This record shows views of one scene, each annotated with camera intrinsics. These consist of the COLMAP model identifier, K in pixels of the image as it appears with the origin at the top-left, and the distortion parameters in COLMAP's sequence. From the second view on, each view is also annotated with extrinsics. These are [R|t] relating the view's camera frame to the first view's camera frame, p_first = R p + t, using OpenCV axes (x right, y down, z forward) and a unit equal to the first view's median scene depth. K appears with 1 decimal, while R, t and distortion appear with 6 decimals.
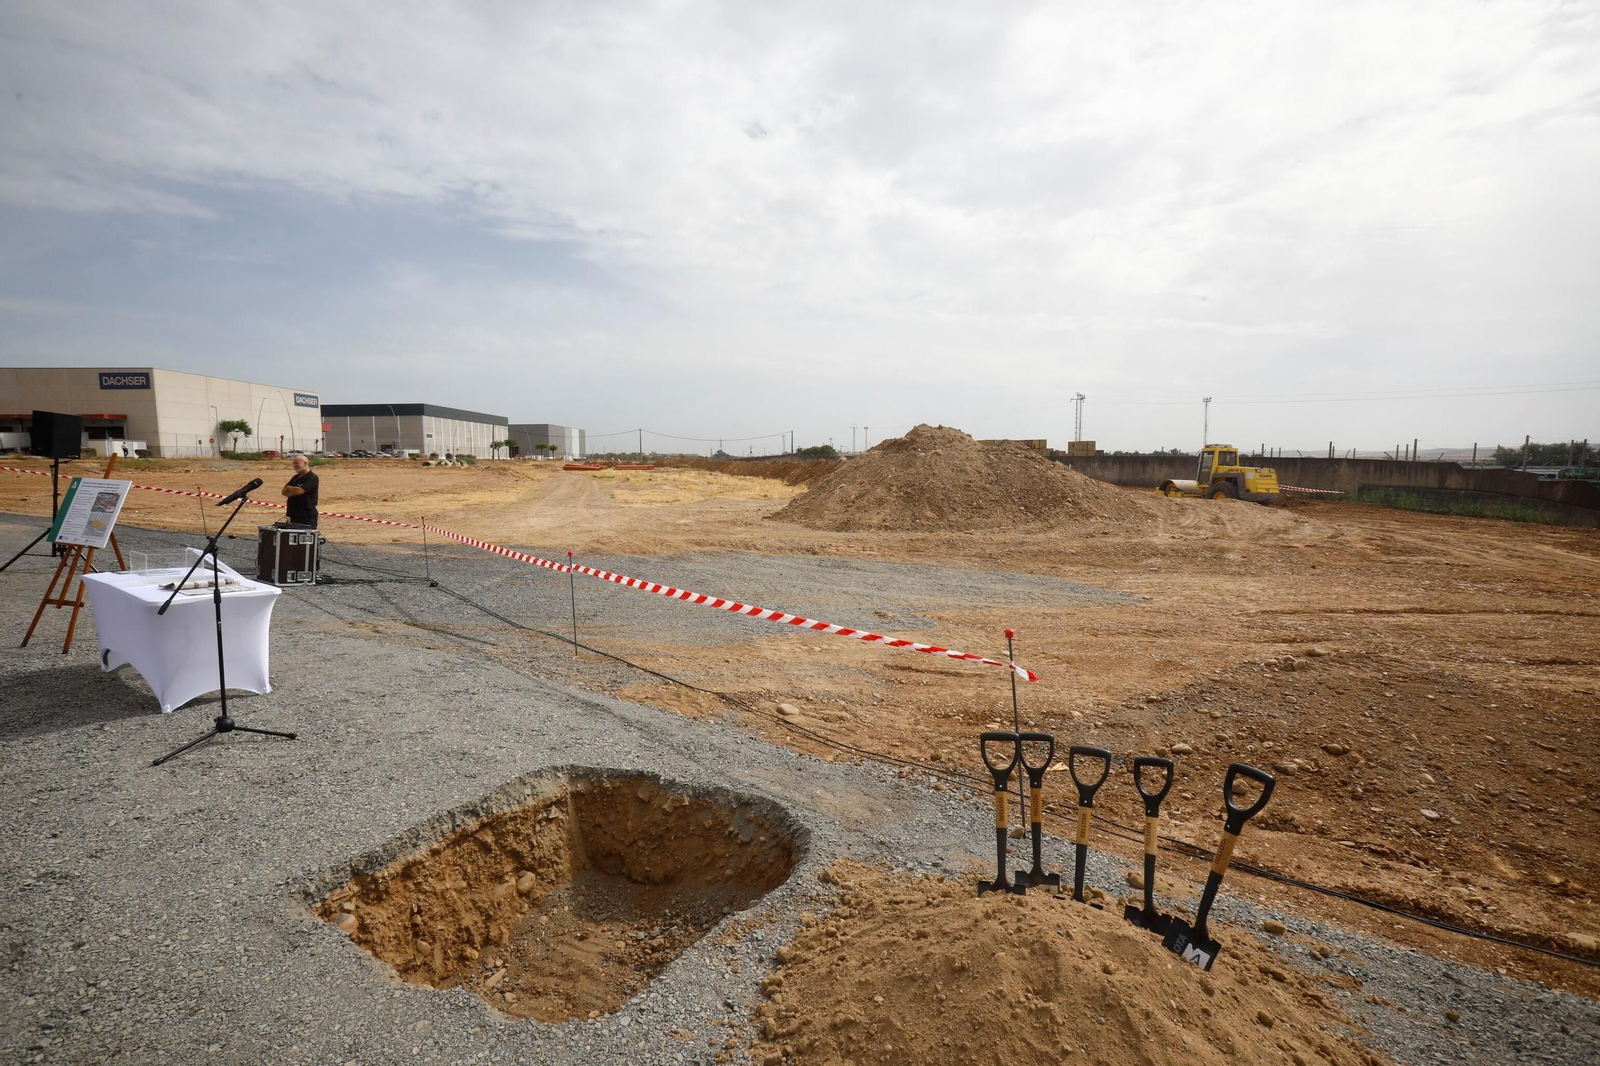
lens RADIAL K [[732.5, 0, 789.8], [0, 732.5, 532.1], [0, 0, 1]] dist [-0.073769, 0.029525]
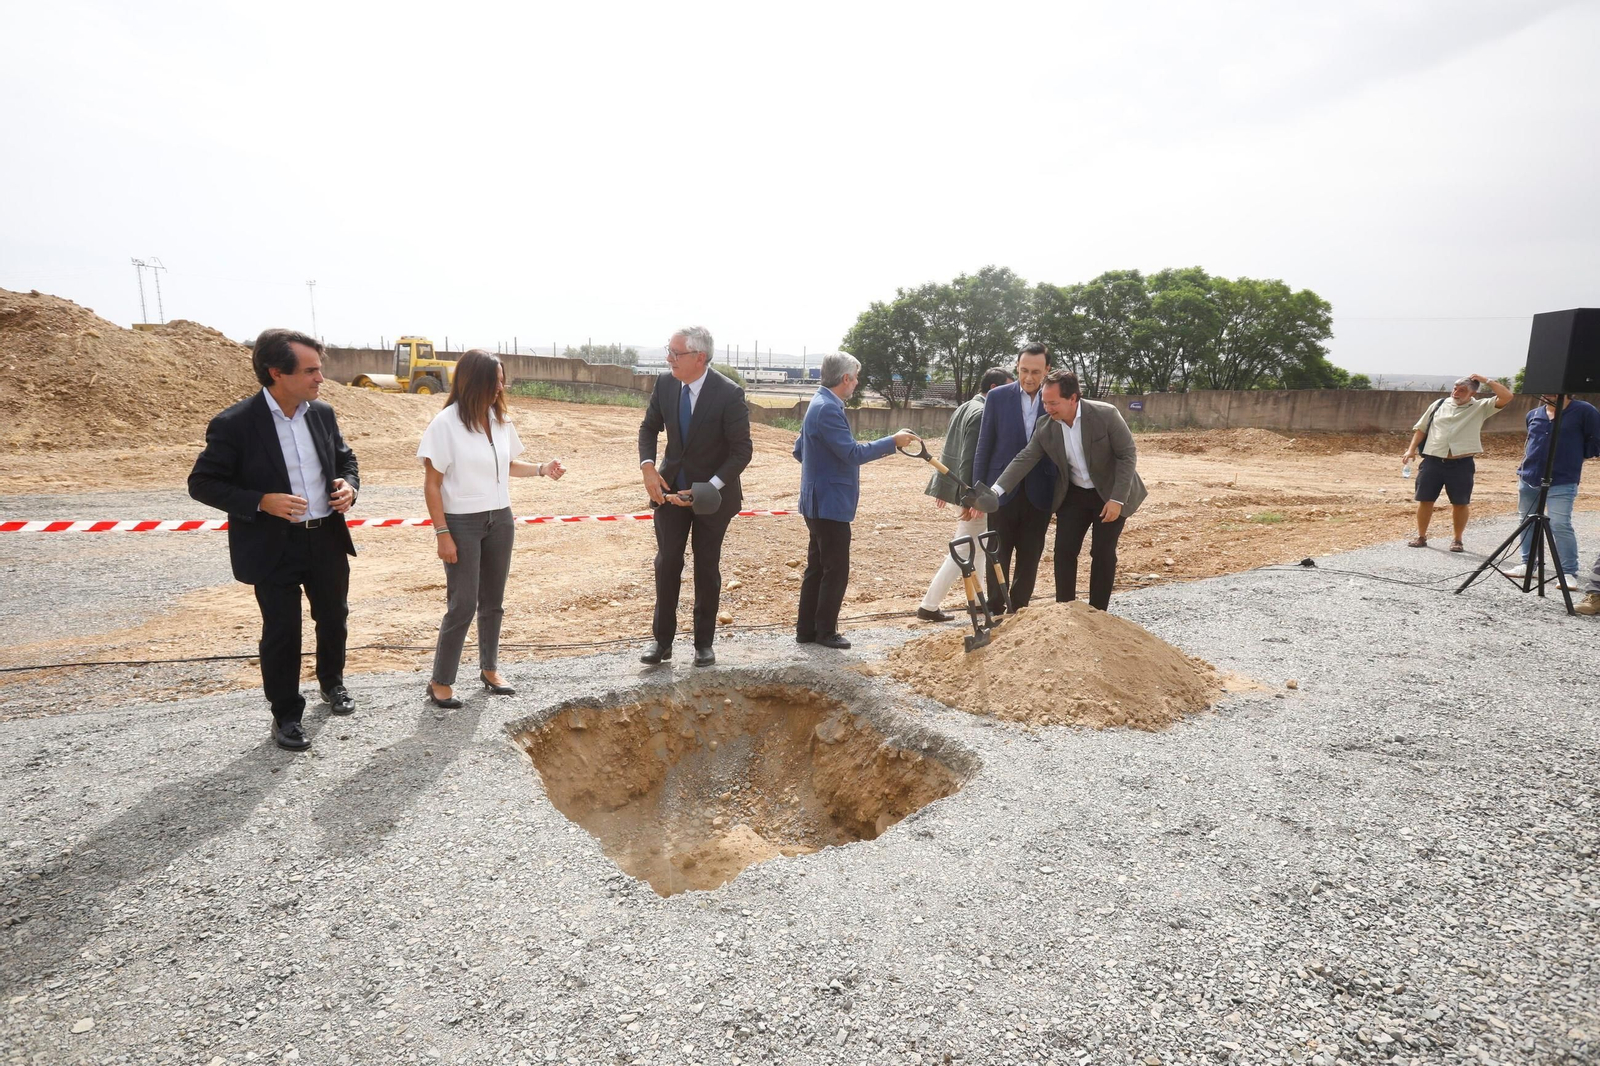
lens RADIAL K [[800.2, 0, 800.0], [0, 800.2, 533.0], [0, 0, 1]] dist [-0.059751, 0.028176]
pose [[0.475760, -0.163960, 0.864158, -0.147343], [0.053971, 0.986063, 0.157376, -0.001868], [-0.877918, -0.028233, 0.477979, 0.049427]]
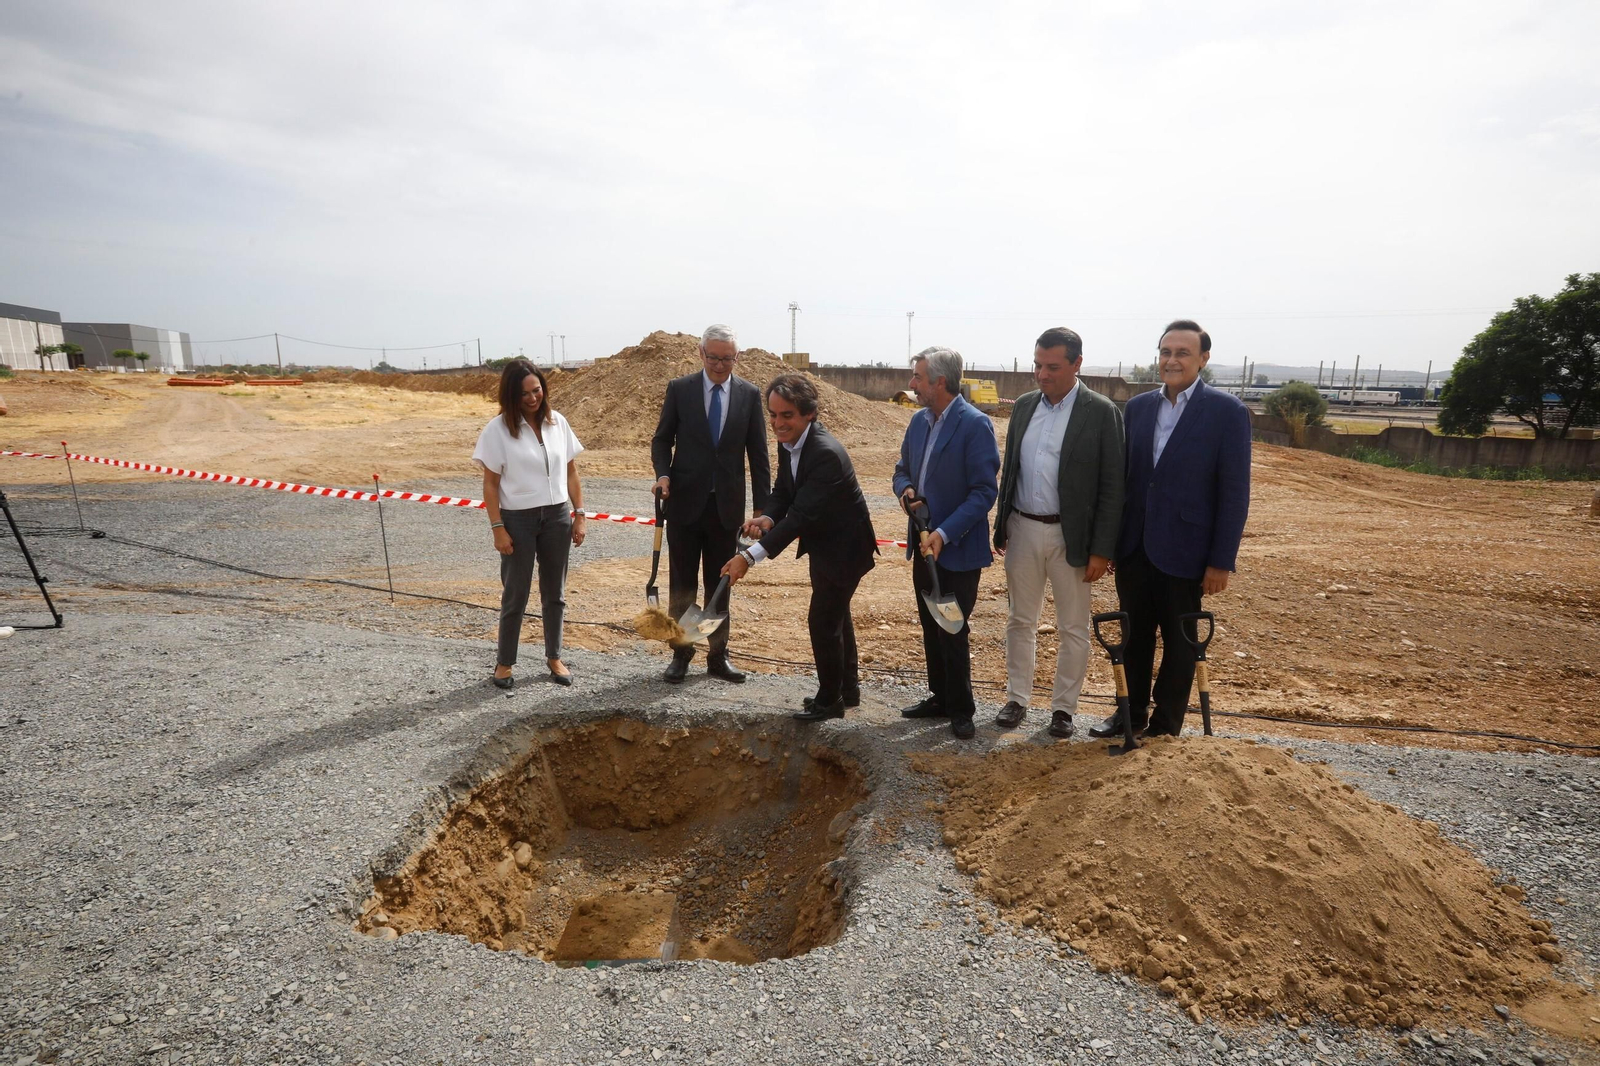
lens RADIAL K [[792.5, 0, 800.0], [0, 792.5, 533.0], [0, 0, 1]] dist [-0.081501, 0.037541]
pose [[0.924116, -0.066549, 0.376272, -0.058249], [0.027921, 0.993845, 0.107201, 0.003755], [-0.381090, -0.088560, 0.920286, 0.010383]]
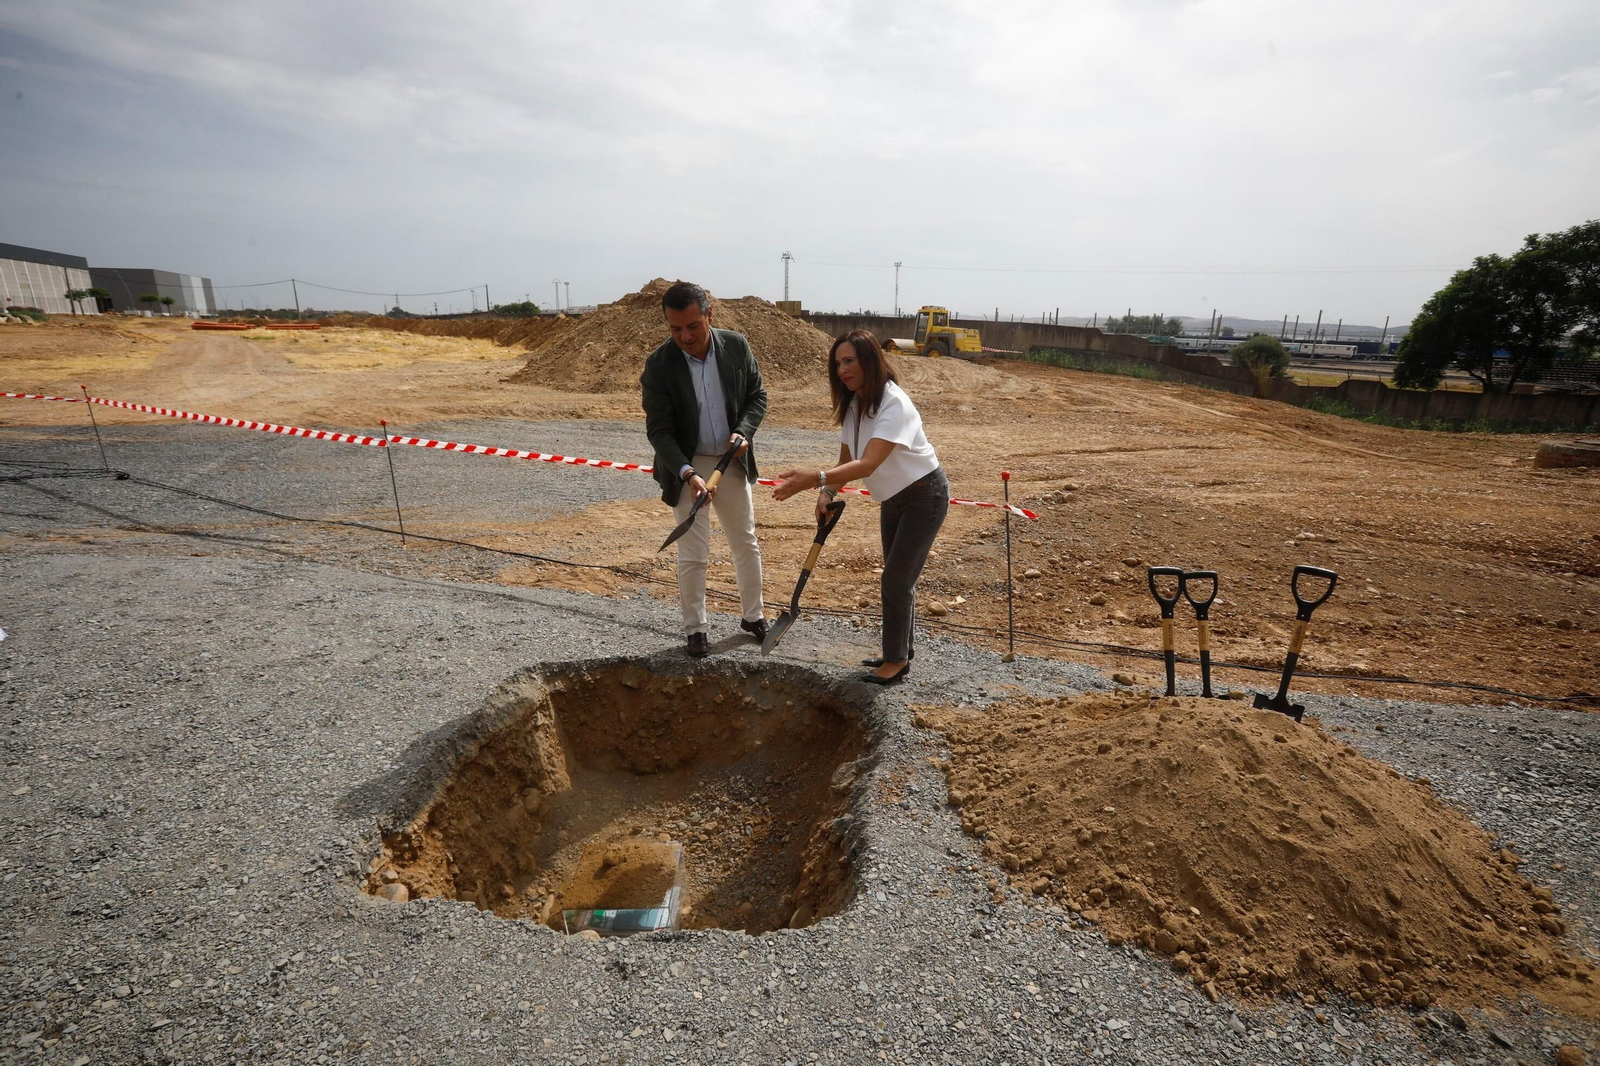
lens RADIAL K [[736.7, 0, 793.6], [0, 736.7, 536.8], [0, 0, 1]] dist [-0.081577, 0.031506]
pose [[0.923257, -0.092039, 0.372996, -0.056367], [0.019184, 0.980713, 0.194512, 0.002194], [-0.383705, -0.172429, 0.907215, 0.021548]]
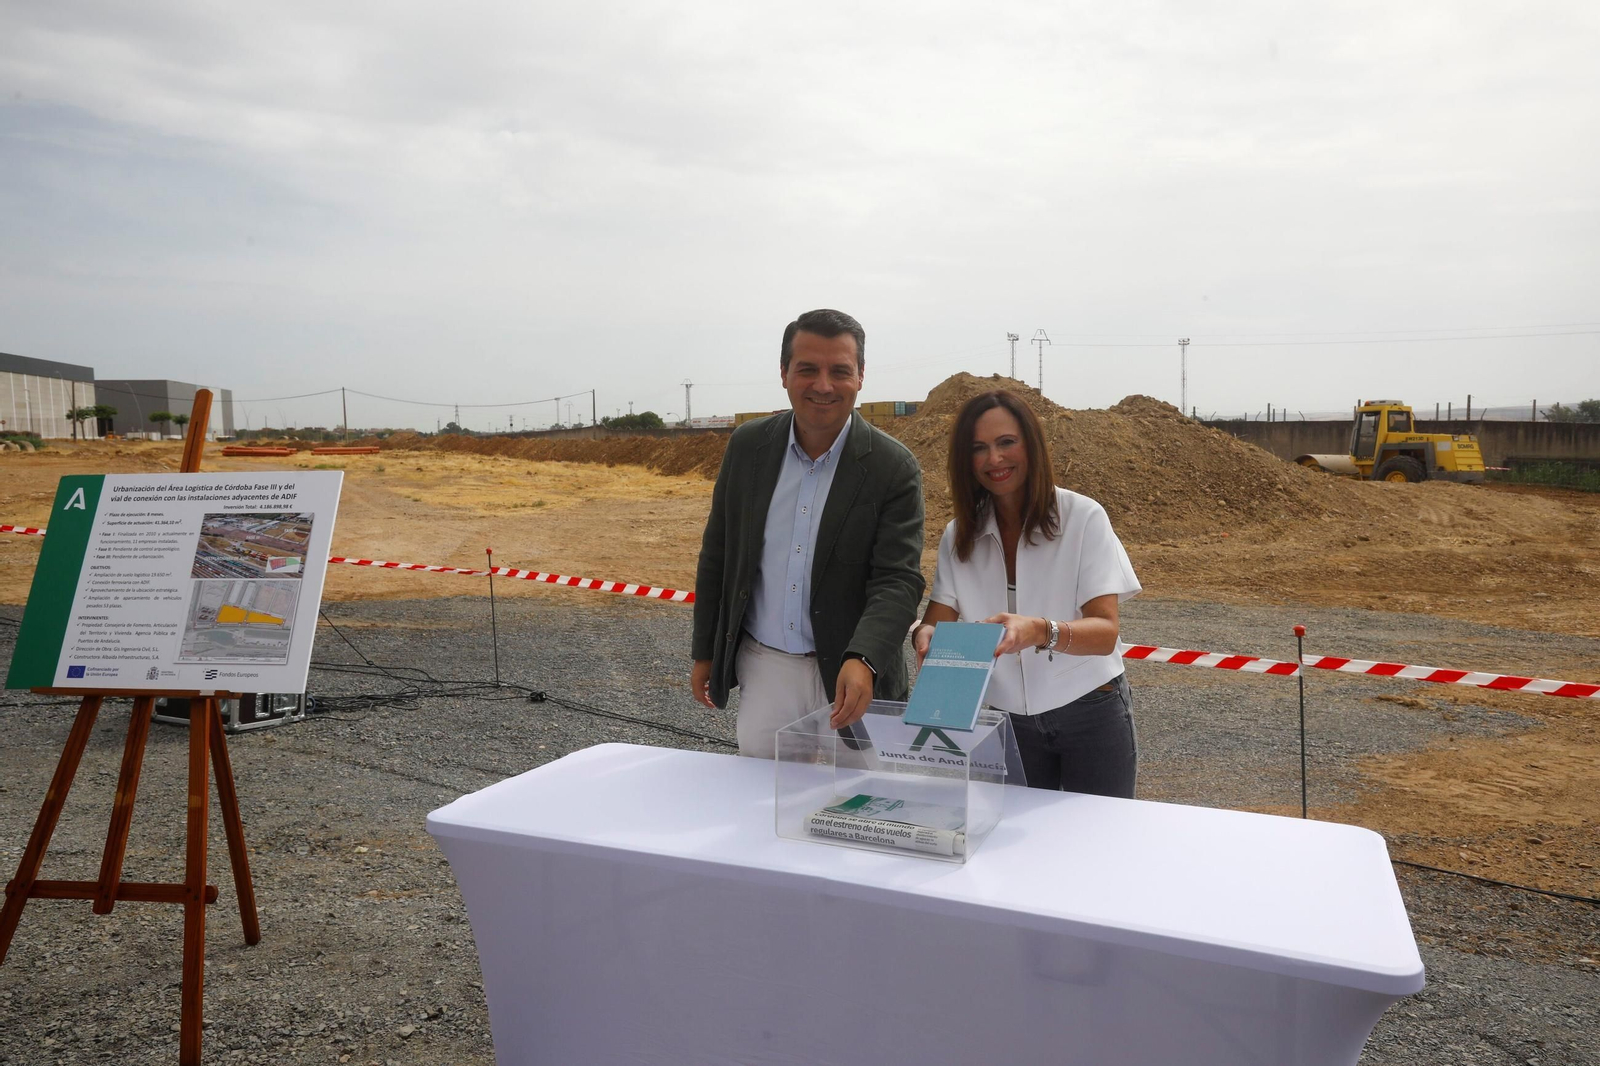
lens RADIAL K [[1119.0, 0, 792.4], [0, 1119.0, 553.9], [0, 0, 1]] dist [-0.057853, 0.070103]
pose [[0.979493, -0.032249, 0.198878, -0.217816], [0.030609, 0.999467, 0.011317, -0.010114], [-0.199137, -0.004997, 0.979959, 0.120533]]
